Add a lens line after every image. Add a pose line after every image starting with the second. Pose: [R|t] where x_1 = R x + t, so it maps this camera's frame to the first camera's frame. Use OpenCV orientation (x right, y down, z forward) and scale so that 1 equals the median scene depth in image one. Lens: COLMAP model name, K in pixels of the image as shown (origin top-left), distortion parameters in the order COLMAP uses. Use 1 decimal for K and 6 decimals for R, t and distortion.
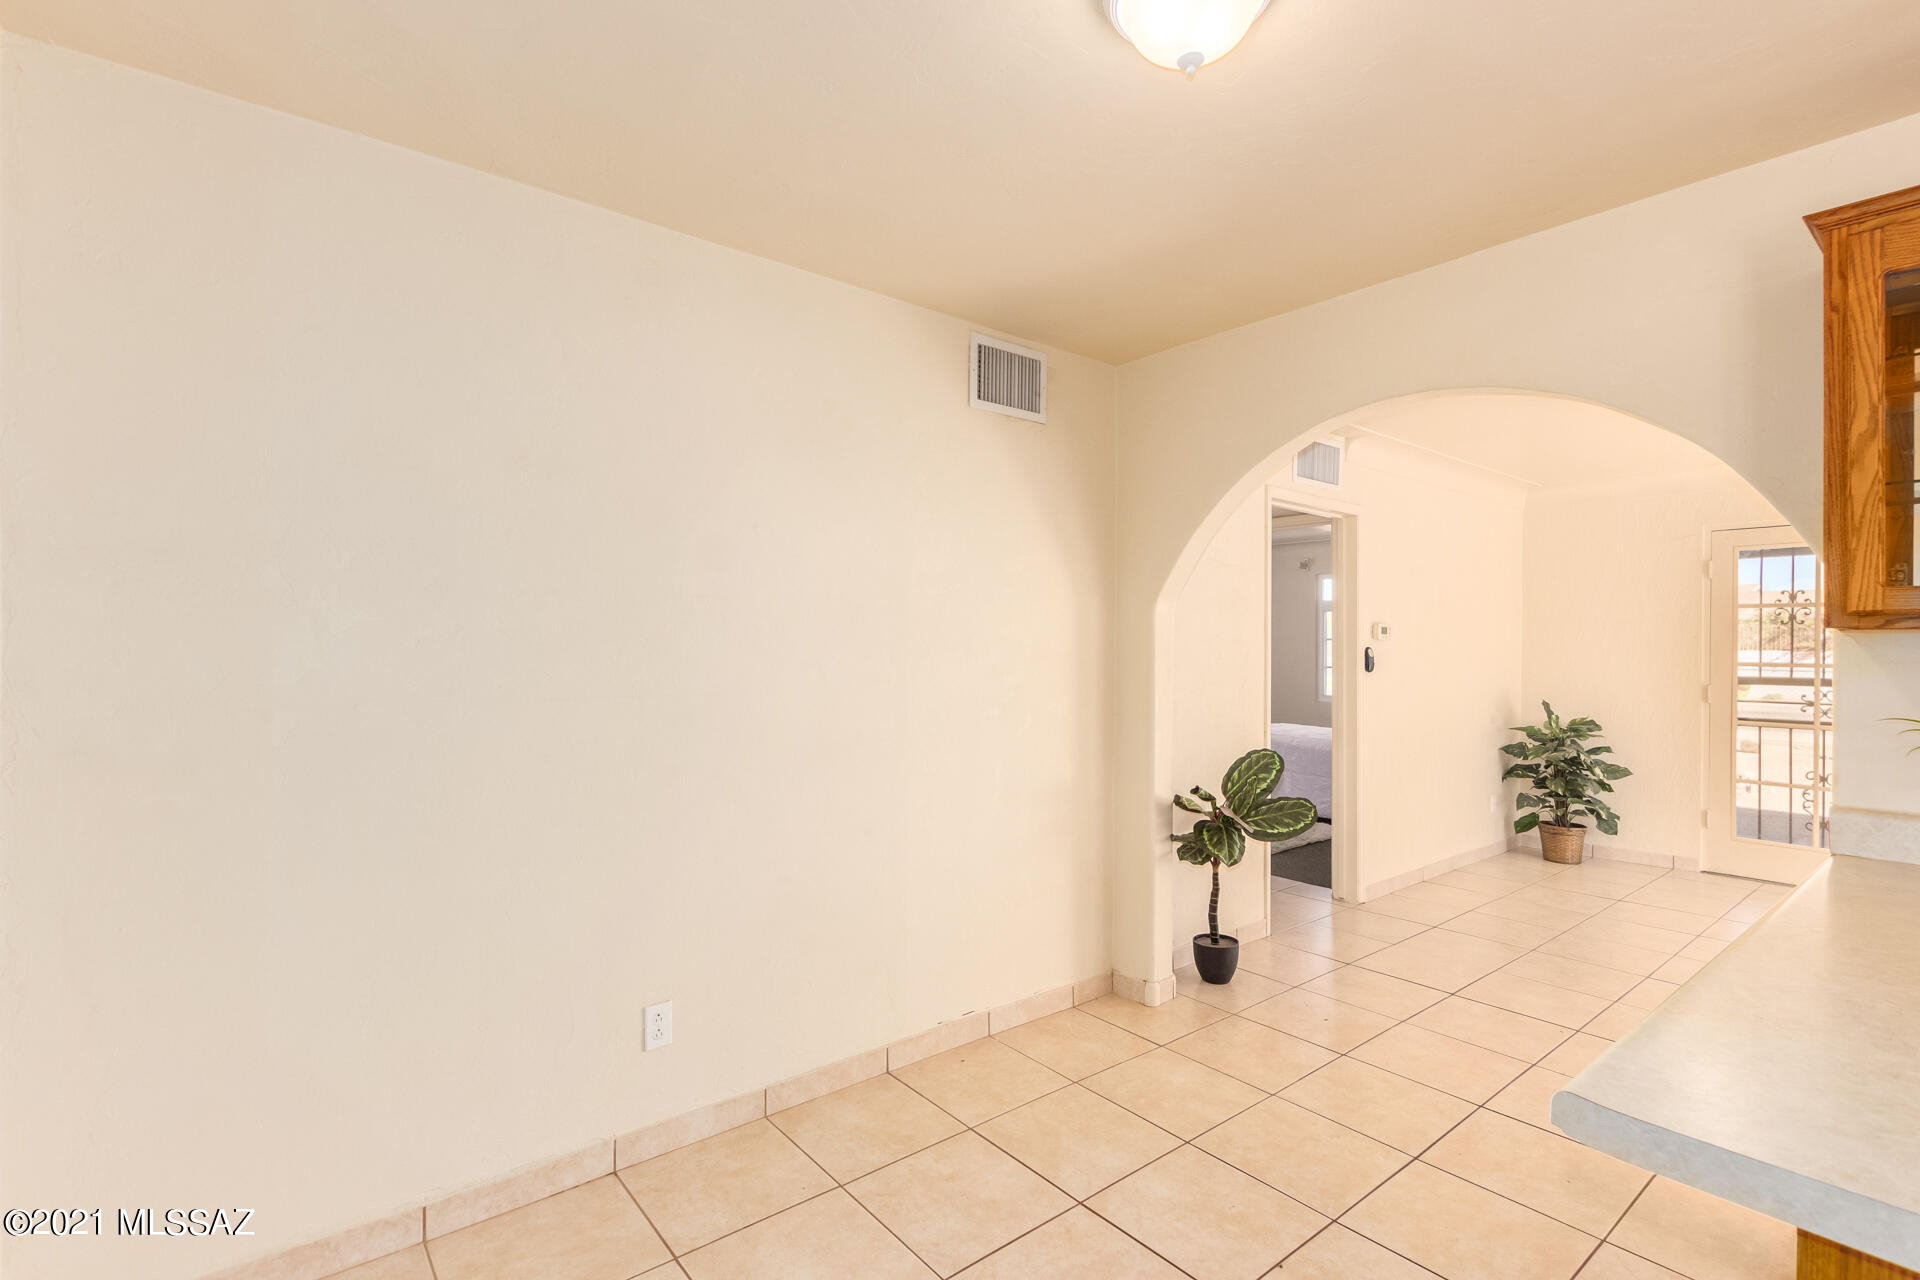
lens RADIAL K [[878.7, 0, 967.3], [0, 878.7, 643.3], [0, 0, 1]] dist [0.002612, -0.000287]
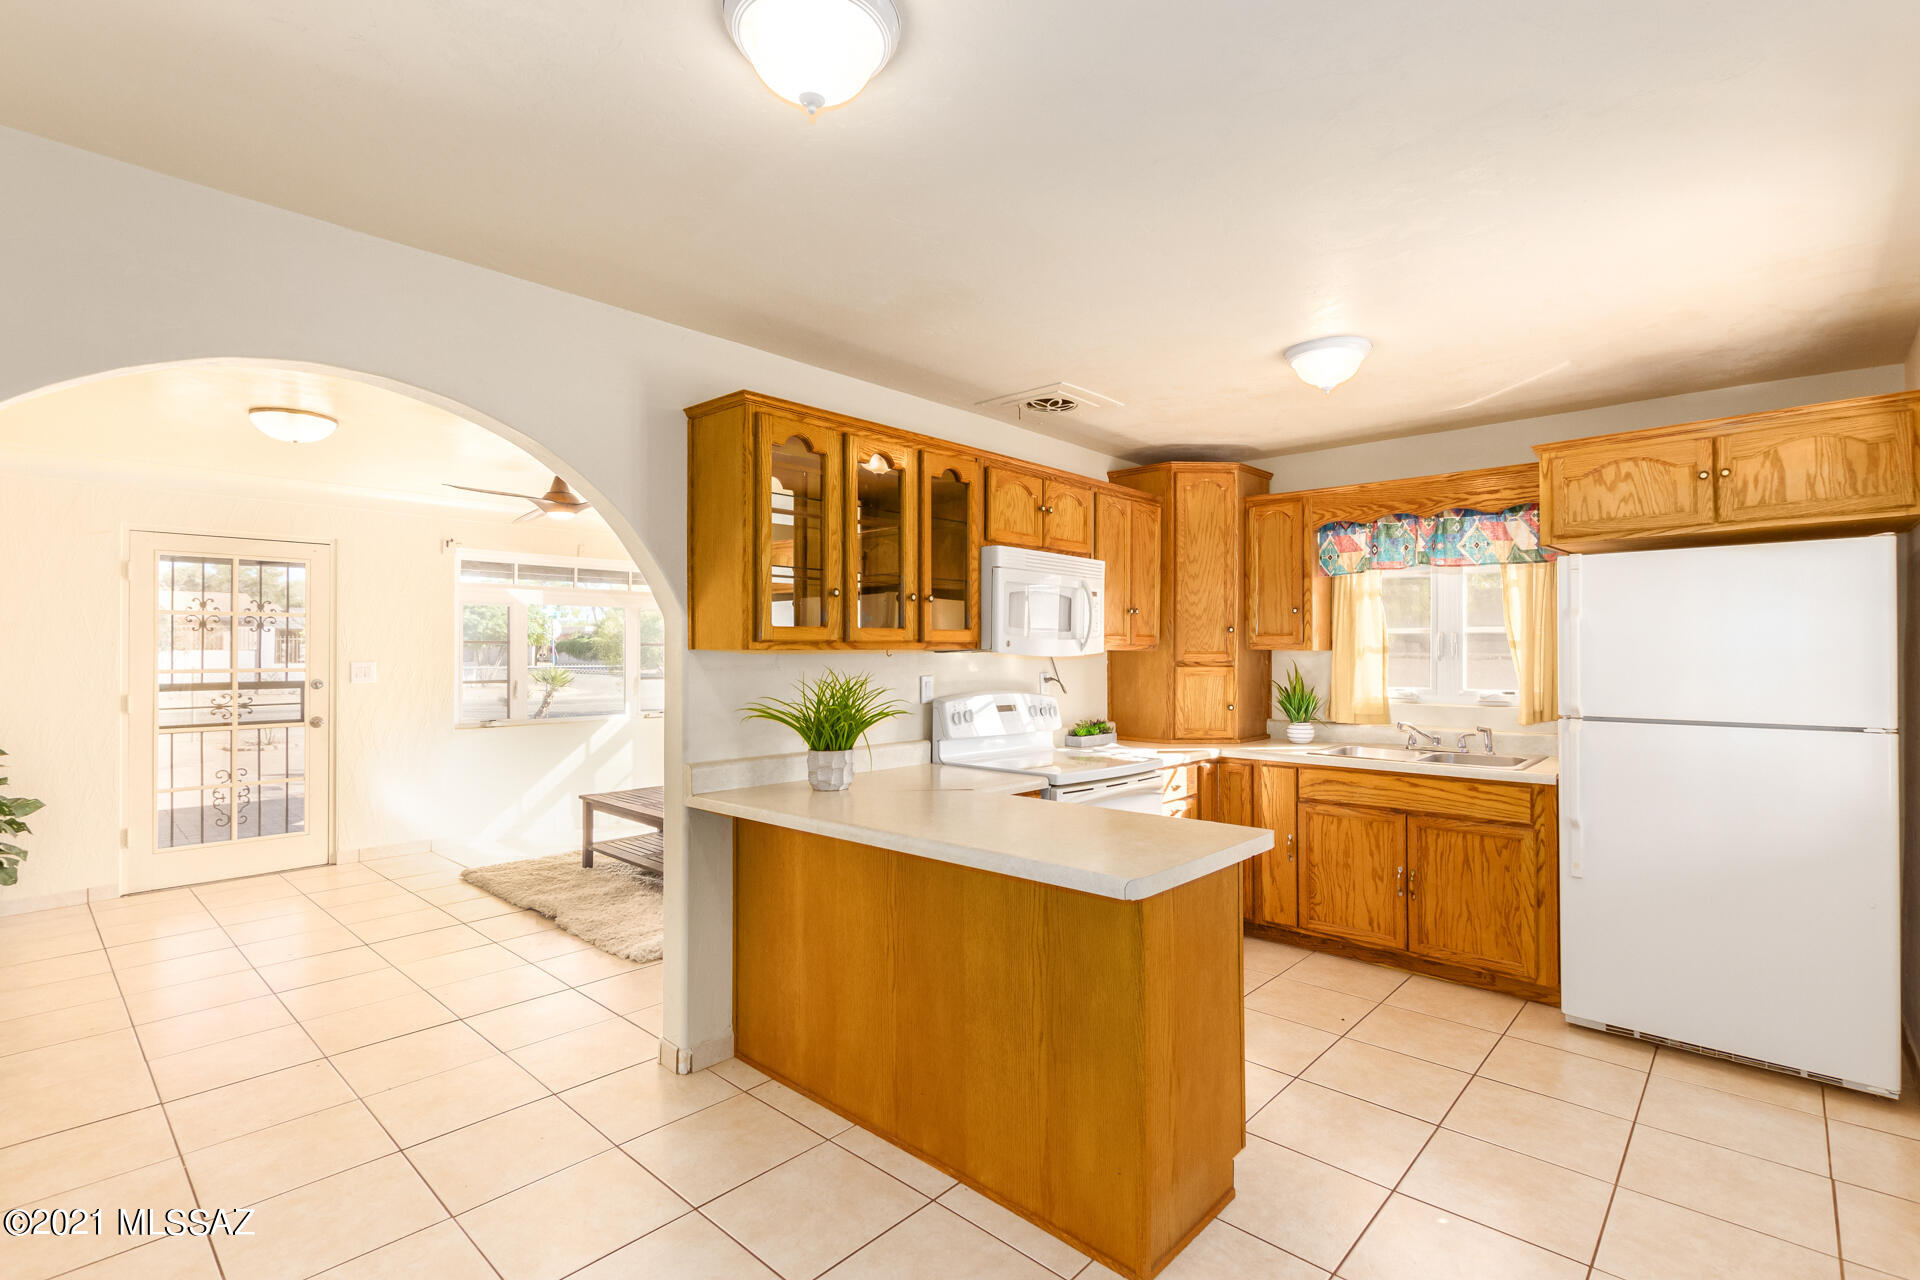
lens RADIAL K [[880.3, 0, 950.0], [0, 880.3, 645.4], [0, 0, 1]] dist [0.010014, -0.000126]
pose [[-0.135281, -0.000843, 0.990807, -0.542561], [-0.004131, 0.999991, 0.000286, -0.021667], [-0.990799, -0.004054, -0.135284, 0.683581]]
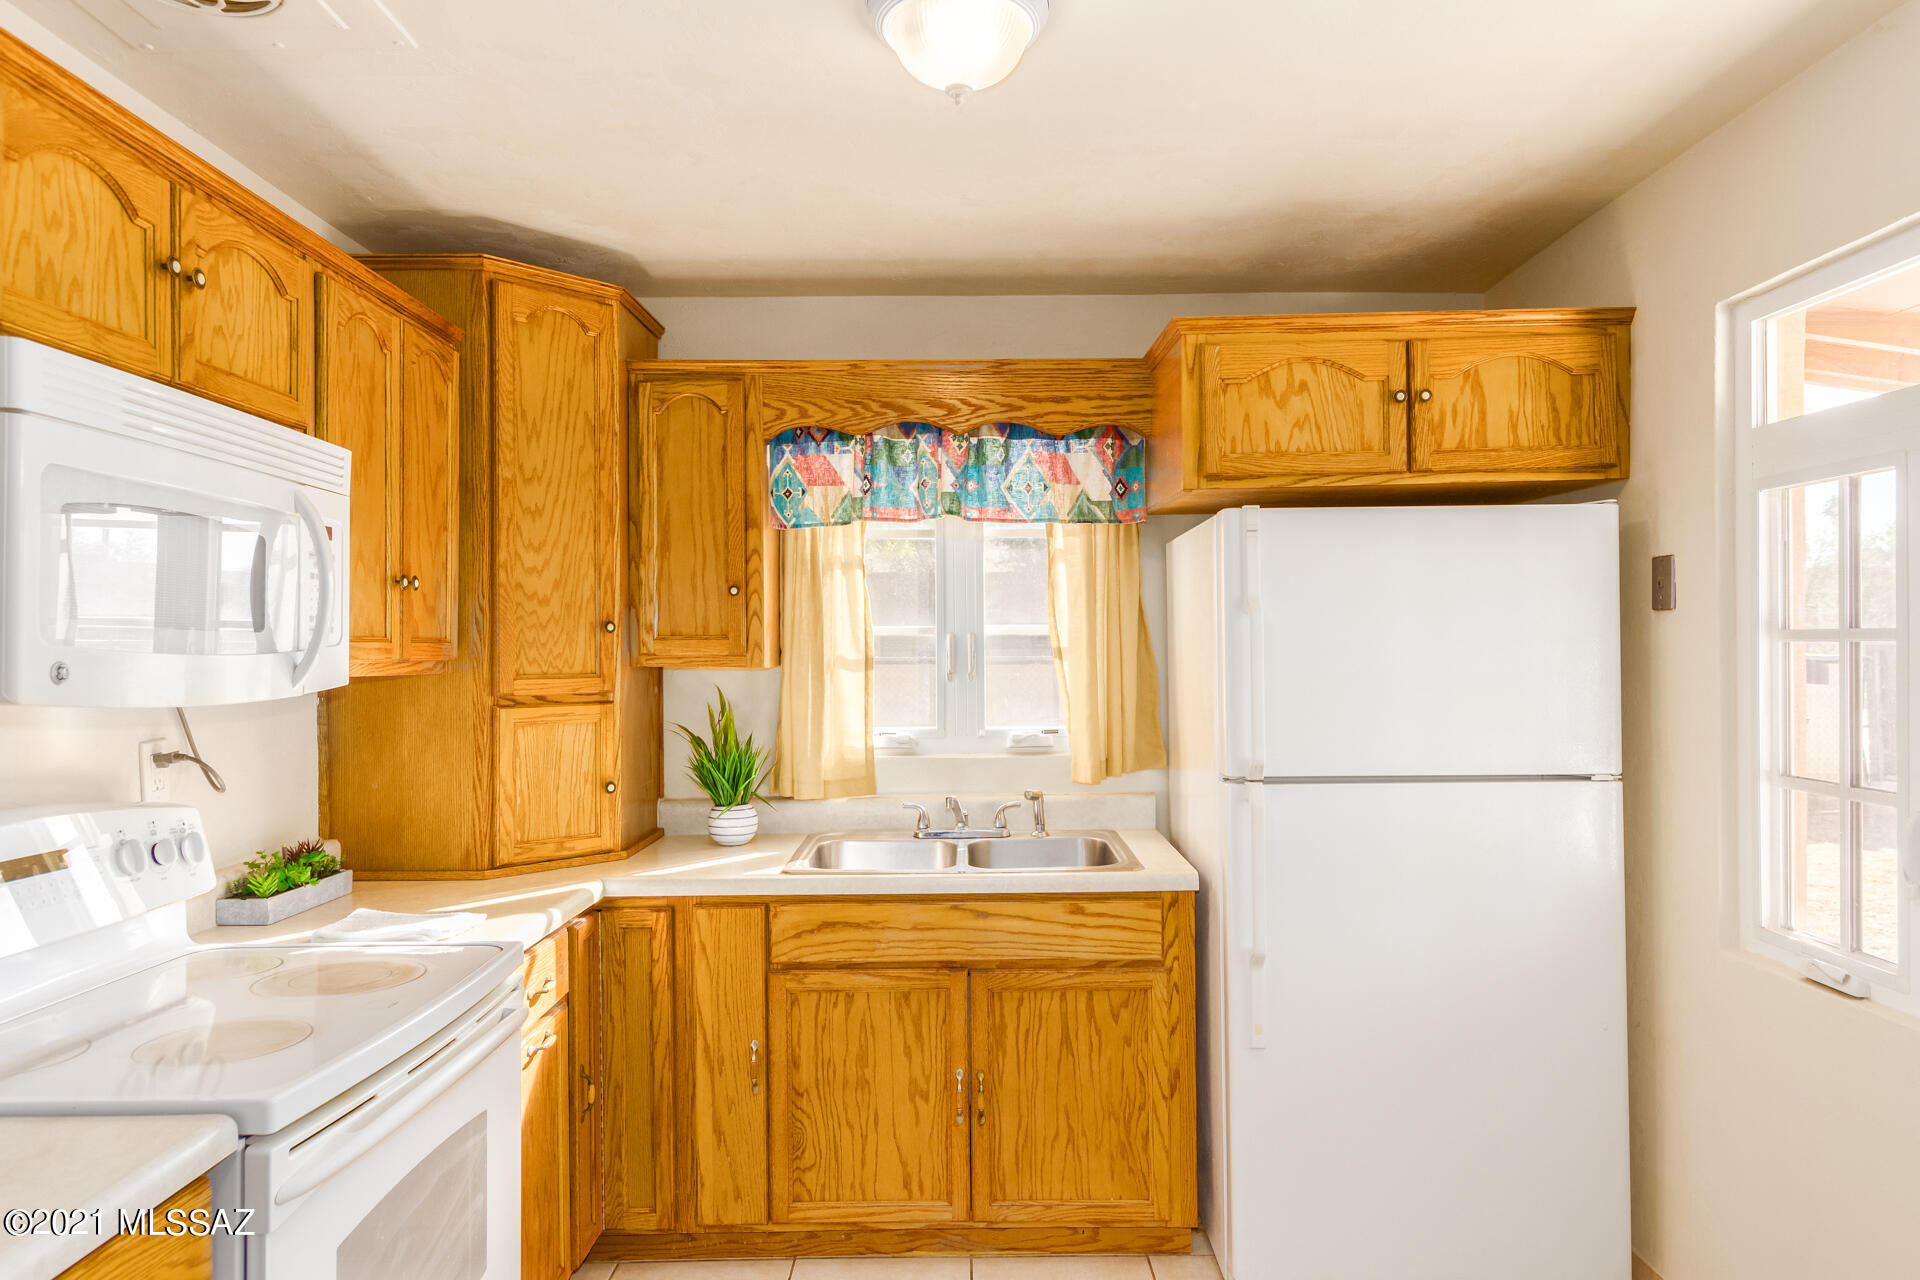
lens RADIAL K [[1195.4, 0, 960.0], [0, 1195.4, 640.0], [0, 0, 1]] dist [0.006169, 0.000643]
pose [[-0.779106, 0.003209, 0.626884, 0.270659], [0.001506, 0.999994, -0.003247, -0.041038], [-0.626890, -0.001586, -0.779106, 0.558131]]
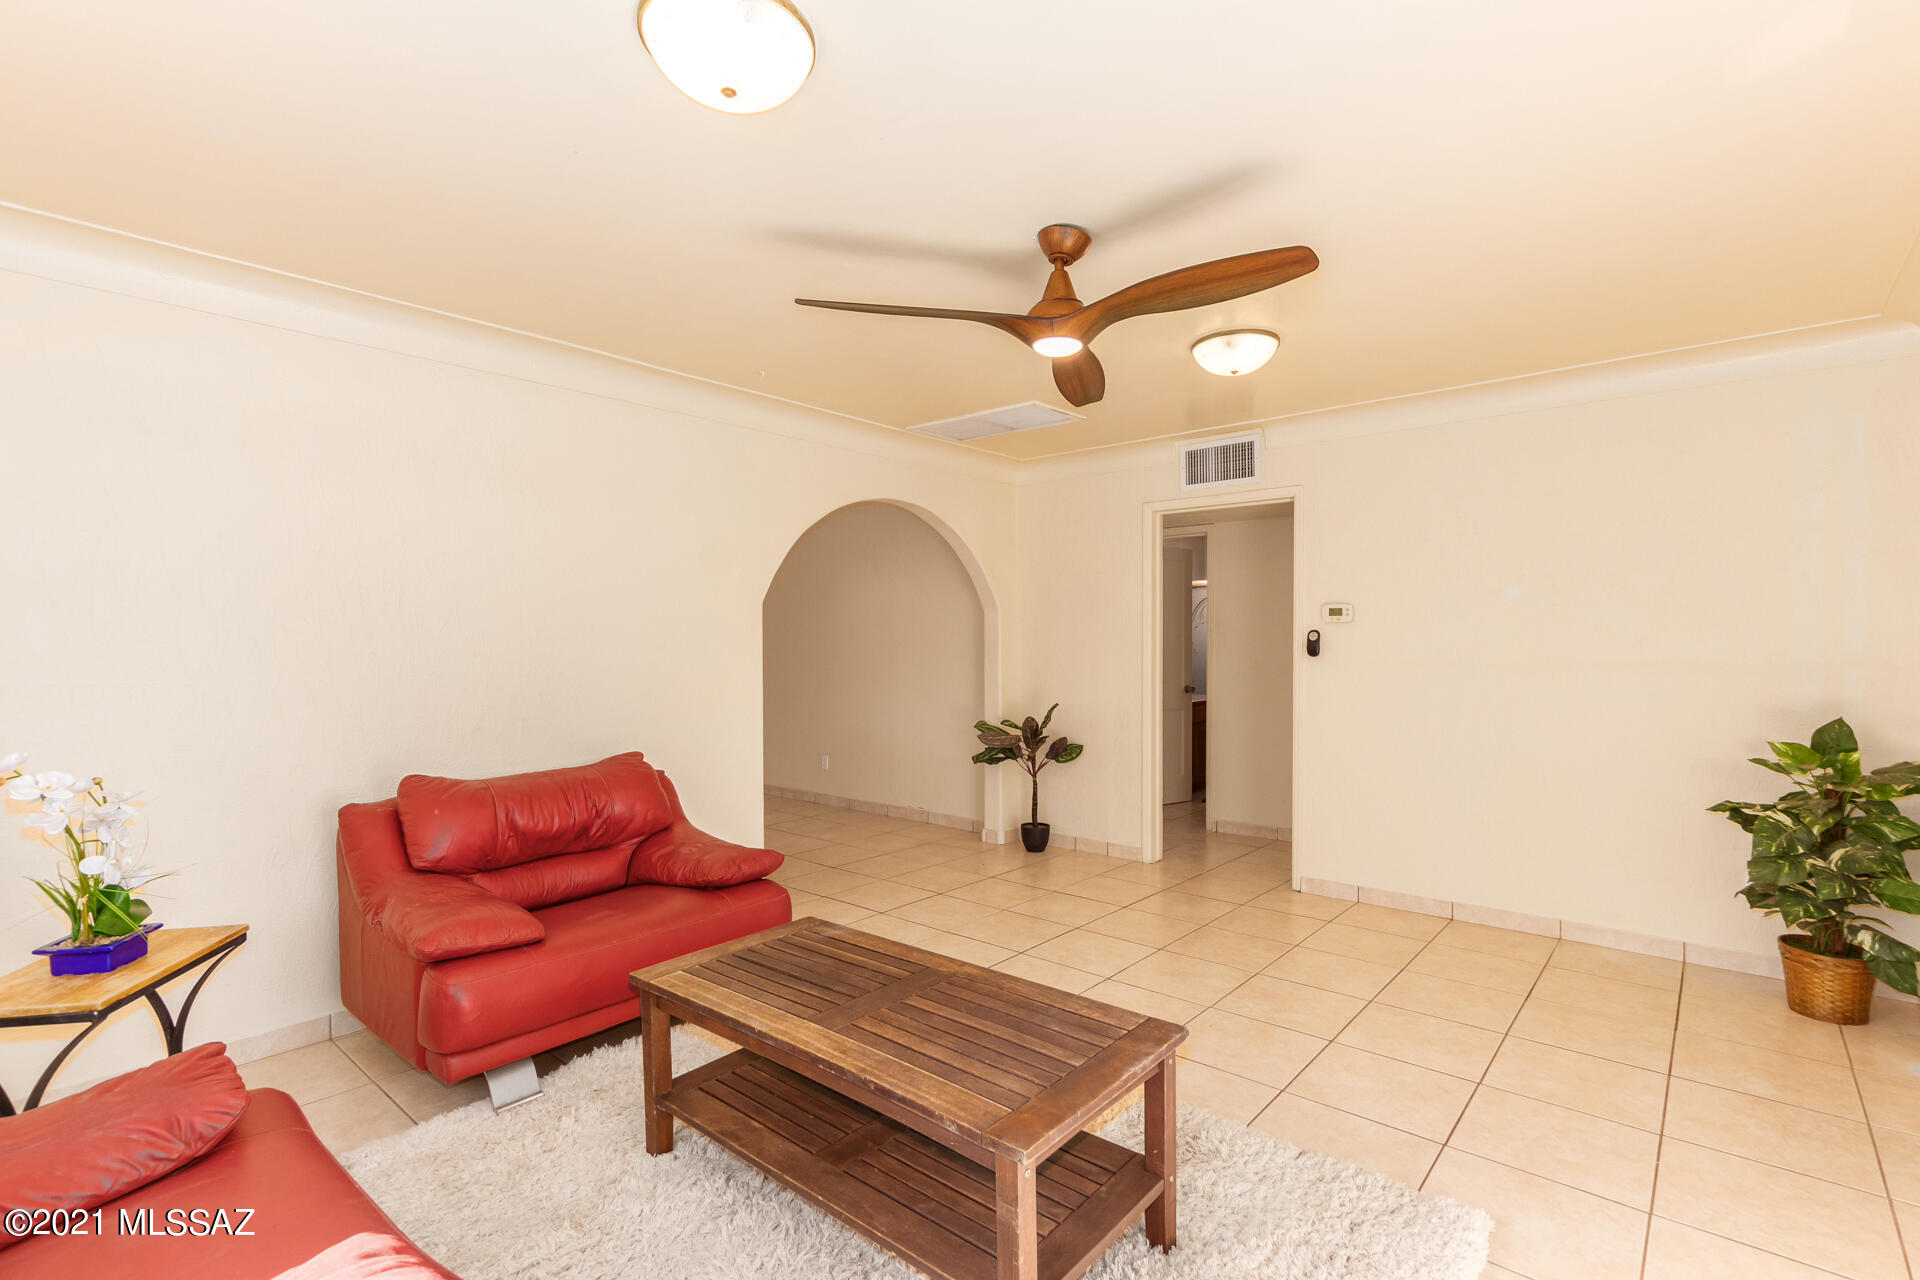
lens RADIAL K [[878.7, 0, 967.3], [0, 878.7, 643.3], [0, 0, 1]] dist [0.002612, -0.000287]
pose [[0.185884, -0.003575, -0.982565, 3.072579], [0.006752, 0.999974, -0.002361, 0.042059], [0.982548, -0.006195, 0.185903, 1.045365]]
